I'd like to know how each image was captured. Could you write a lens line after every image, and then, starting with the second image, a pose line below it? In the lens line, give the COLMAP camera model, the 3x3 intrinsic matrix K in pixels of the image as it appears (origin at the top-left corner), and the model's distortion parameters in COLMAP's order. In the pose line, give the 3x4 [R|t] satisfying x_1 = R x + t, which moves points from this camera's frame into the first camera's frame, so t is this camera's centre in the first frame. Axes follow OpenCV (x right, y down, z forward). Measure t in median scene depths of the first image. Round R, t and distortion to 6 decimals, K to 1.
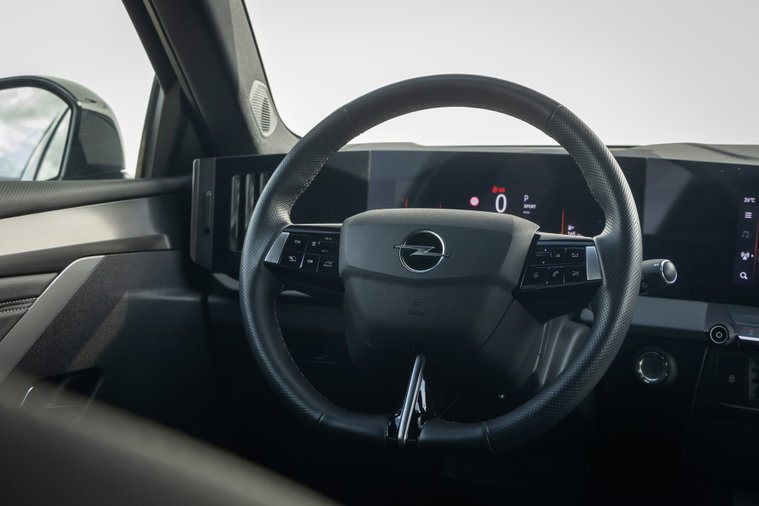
lens RADIAL K [[1201.4, 0, 384.4], [0, 1201.4, 247.6], [0, 0, 1]] dist [-0.000889, 0.000000]
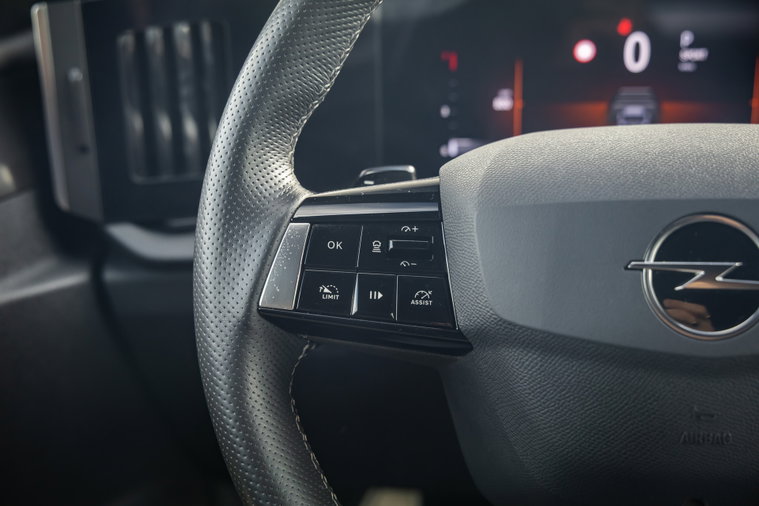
lens RADIAL K [[992.4, 0, 380.0], [0, 992.4, 246.2], [0, 0, 1]] dist [0.067022, 0.000000]
pose [[0.985103, -0.110711, 0.131591, -0.097505], [0.076646, 0.967659, 0.240335, -0.079822], [-0.153943, -0.226669, 0.961729, 0.656395]]
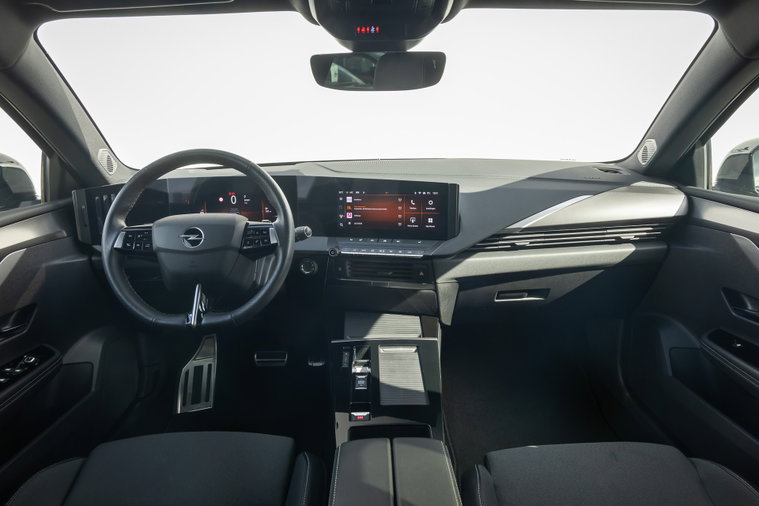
lens RADIAL K [[508.3, 0, 377.6], [0, 508.3, 251.7], [0, 0, 1]] dist [0.008928, -0.003826]
pose [[0.942433, -0.122091, 0.311310, 0.051160], [0.074460, 0.984211, 0.160577, -0.084508], [-0.326000, -0.128153, 0.936643, 0.034225]]
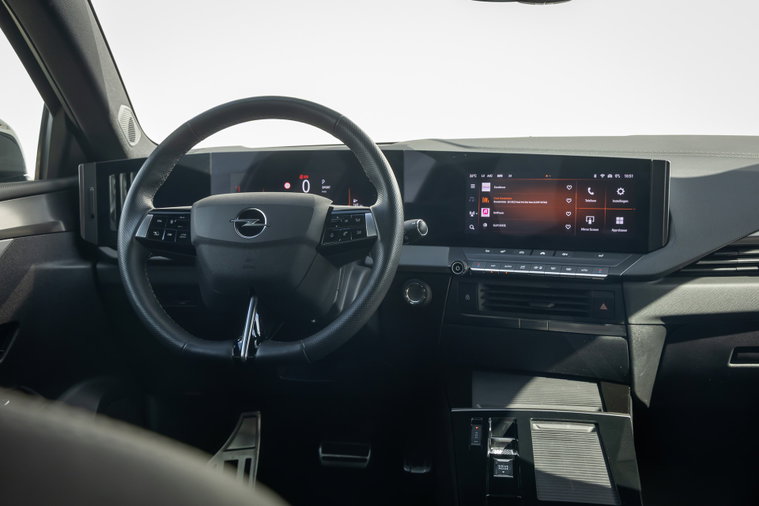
lens RADIAL K [[825.6, 0, 382.5], [0, 825.6, 244.0], [0, 0, 1]] dist [-0.002556, 0.000000]
pose [[0.982205, -0.059346, 0.178188, 0.008552], [0.053421, 0.997854, 0.037871, -0.000592], [-0.180053, -0.027678, 0.983267, 0.019296]]
